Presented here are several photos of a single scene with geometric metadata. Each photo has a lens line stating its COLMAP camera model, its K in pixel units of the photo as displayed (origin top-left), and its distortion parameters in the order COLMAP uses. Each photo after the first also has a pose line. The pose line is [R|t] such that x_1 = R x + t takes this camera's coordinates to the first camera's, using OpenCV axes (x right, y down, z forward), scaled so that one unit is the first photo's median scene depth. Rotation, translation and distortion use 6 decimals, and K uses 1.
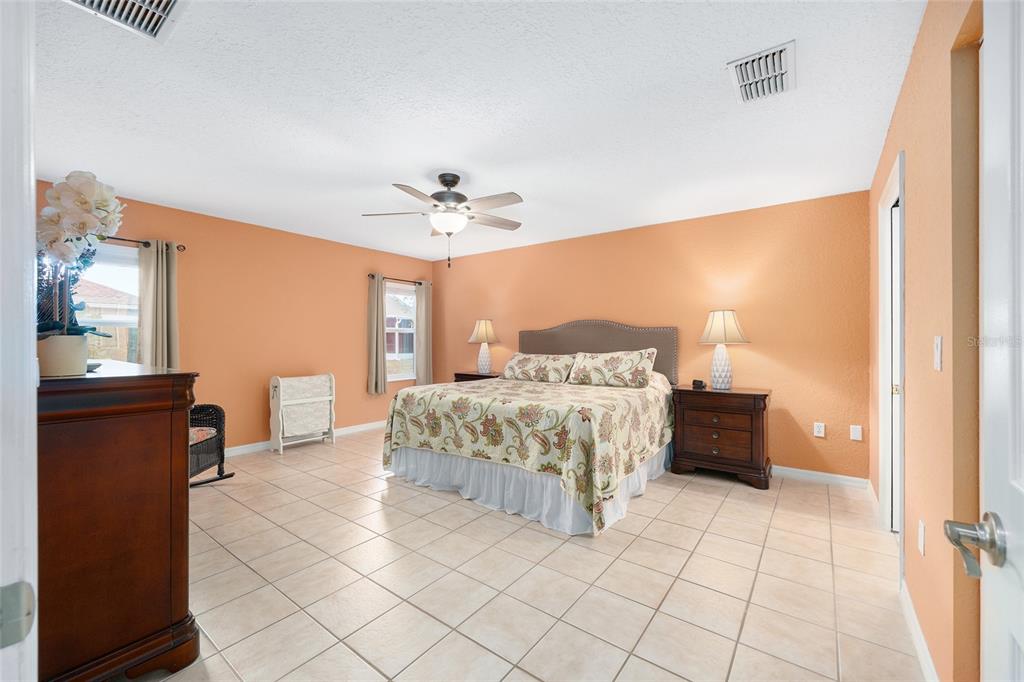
lens RADIAL K [[411.6, 0, 508.5], [0, 411.6, 340.9], [0, 0, 1]] dist [-0.002951, 0.002236]
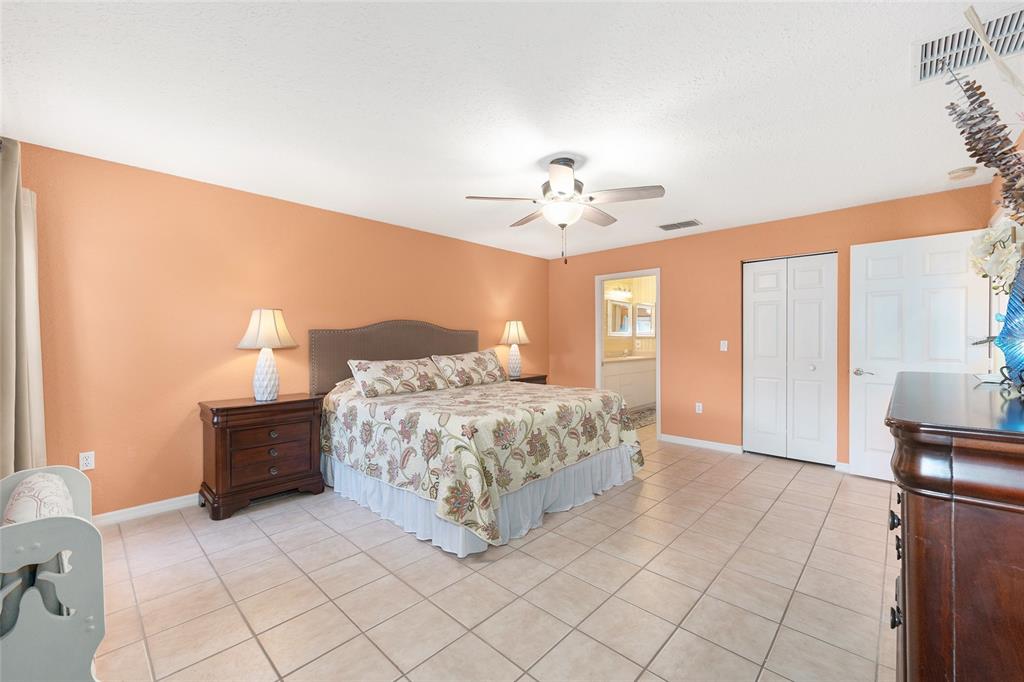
lens RADIAL K [[411.6, 0, 517.0], [0, 411.6, 339.8], [0, 0, 1]] dist [-0.002951, 0.002236]
pose [[0.107781, -0.002726, 0.994171, -1.051722], [0.002887, 0.999993, 0.002429, -0.013699], [-0.994170, 0.002608, 0.107788, 1.000672]]
